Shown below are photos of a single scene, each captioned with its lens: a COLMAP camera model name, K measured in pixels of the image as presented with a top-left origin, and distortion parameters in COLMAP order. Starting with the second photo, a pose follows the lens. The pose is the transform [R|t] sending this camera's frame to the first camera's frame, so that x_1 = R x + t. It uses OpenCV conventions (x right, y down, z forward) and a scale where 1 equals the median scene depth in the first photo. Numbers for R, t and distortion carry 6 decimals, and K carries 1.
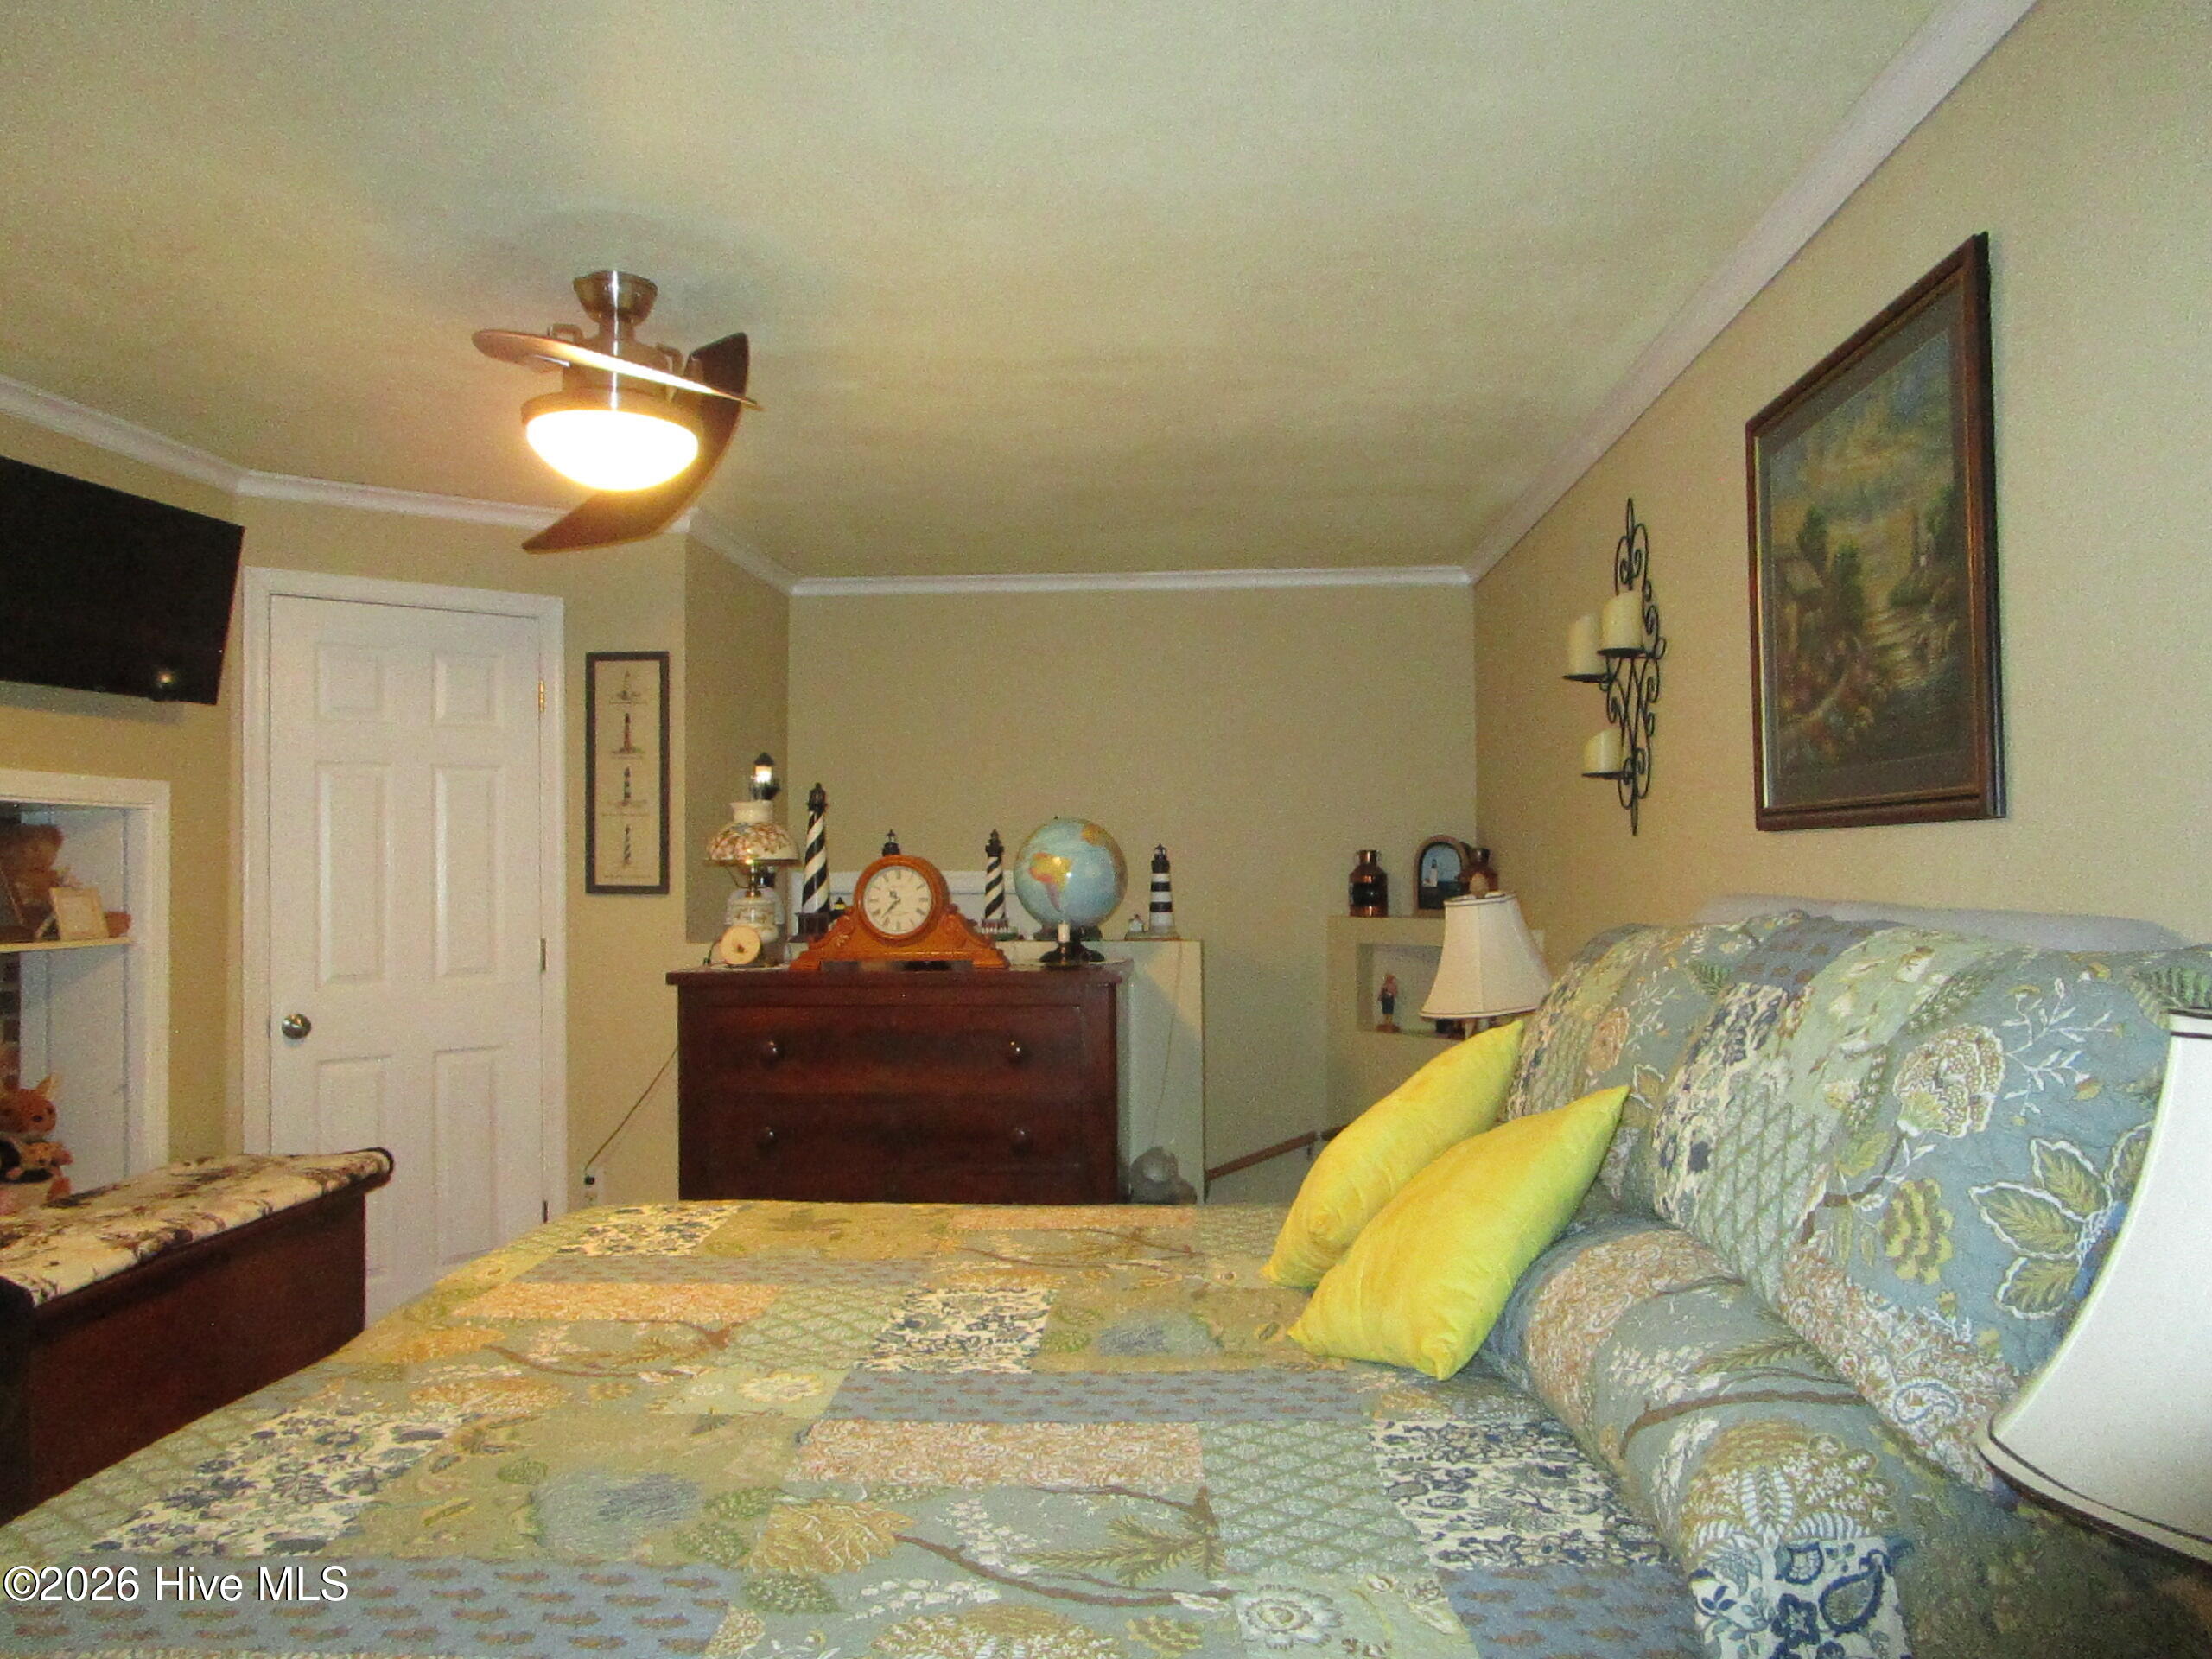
lens RADIAL K [[1572.4, 0, 1106.0], [0, 1572.4, 829.5], [0, 0, 1]] dist [-0.036995, 0.015641]
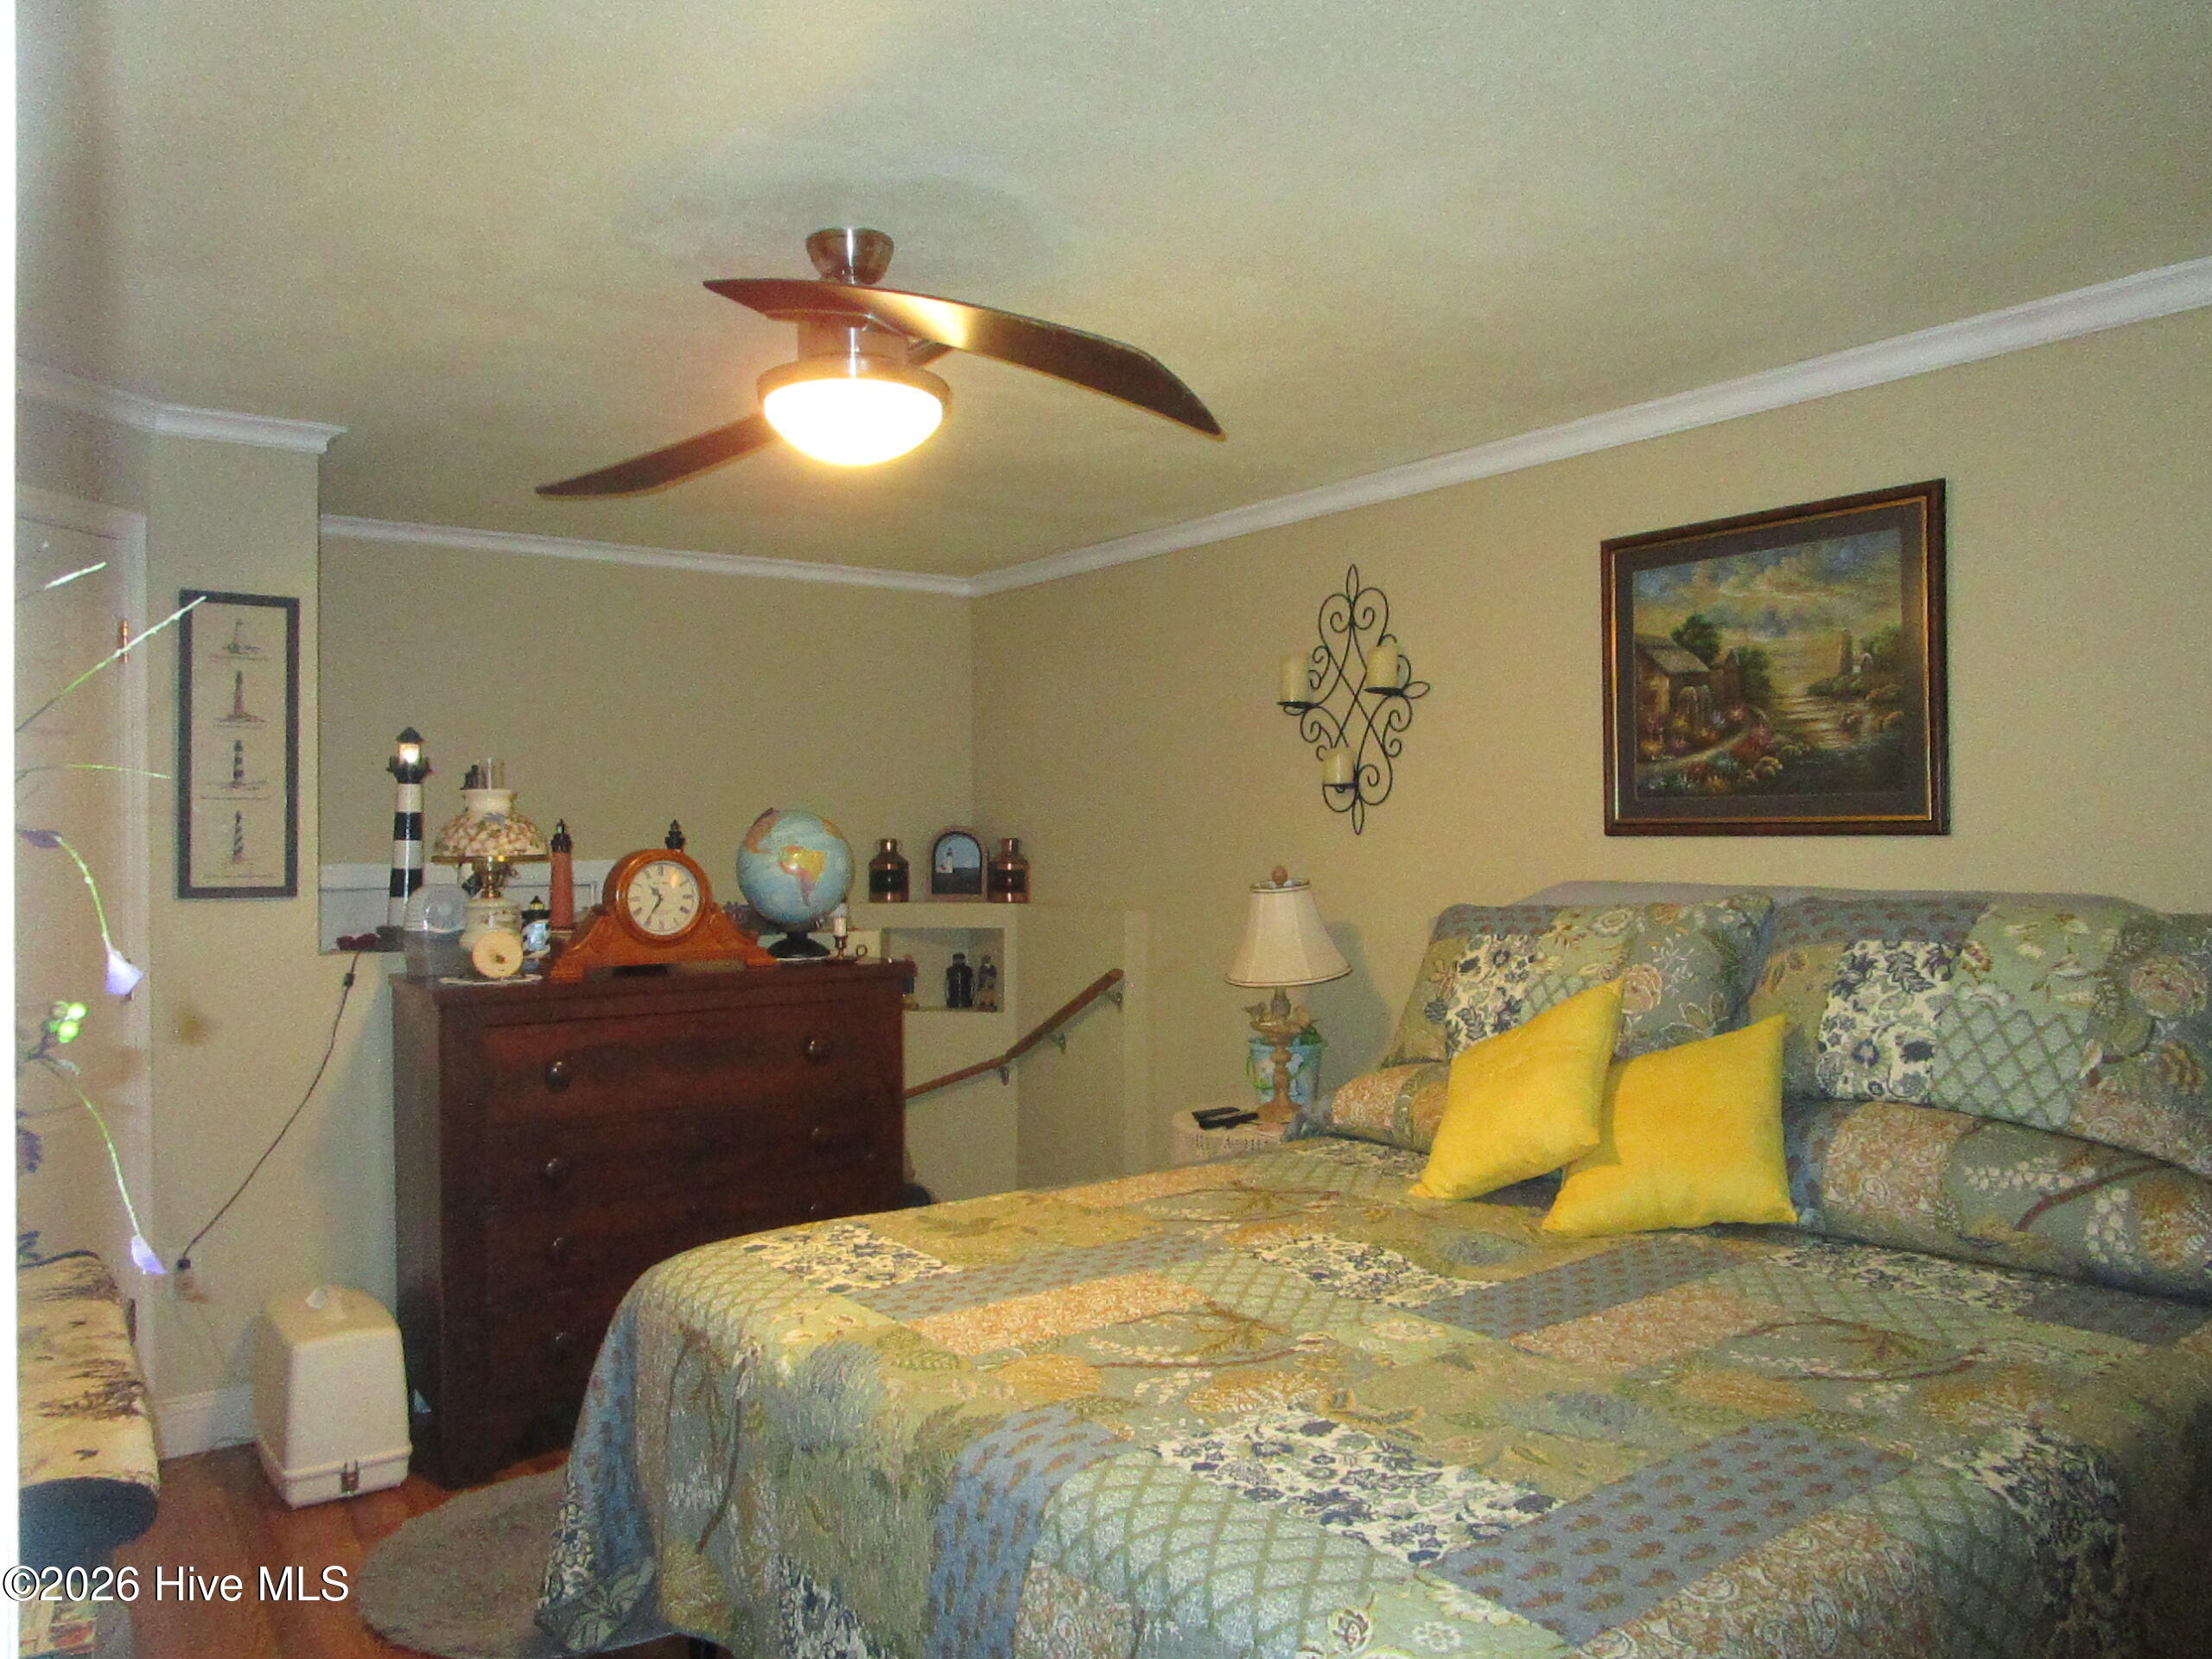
lens RADIAL K [[1572.4, 0, 1106.0], [0, 1572.4, 829.5], [0, 0, 1]] dist [-0.036995, 0.015641]
pose [[0.779727, 0.003793, 0.626109, -0.650501], [-0.013119, 0.999861, 0.010280, -0.010641], [-0.625983, -0.016229, 0.779668, 0.149803]]
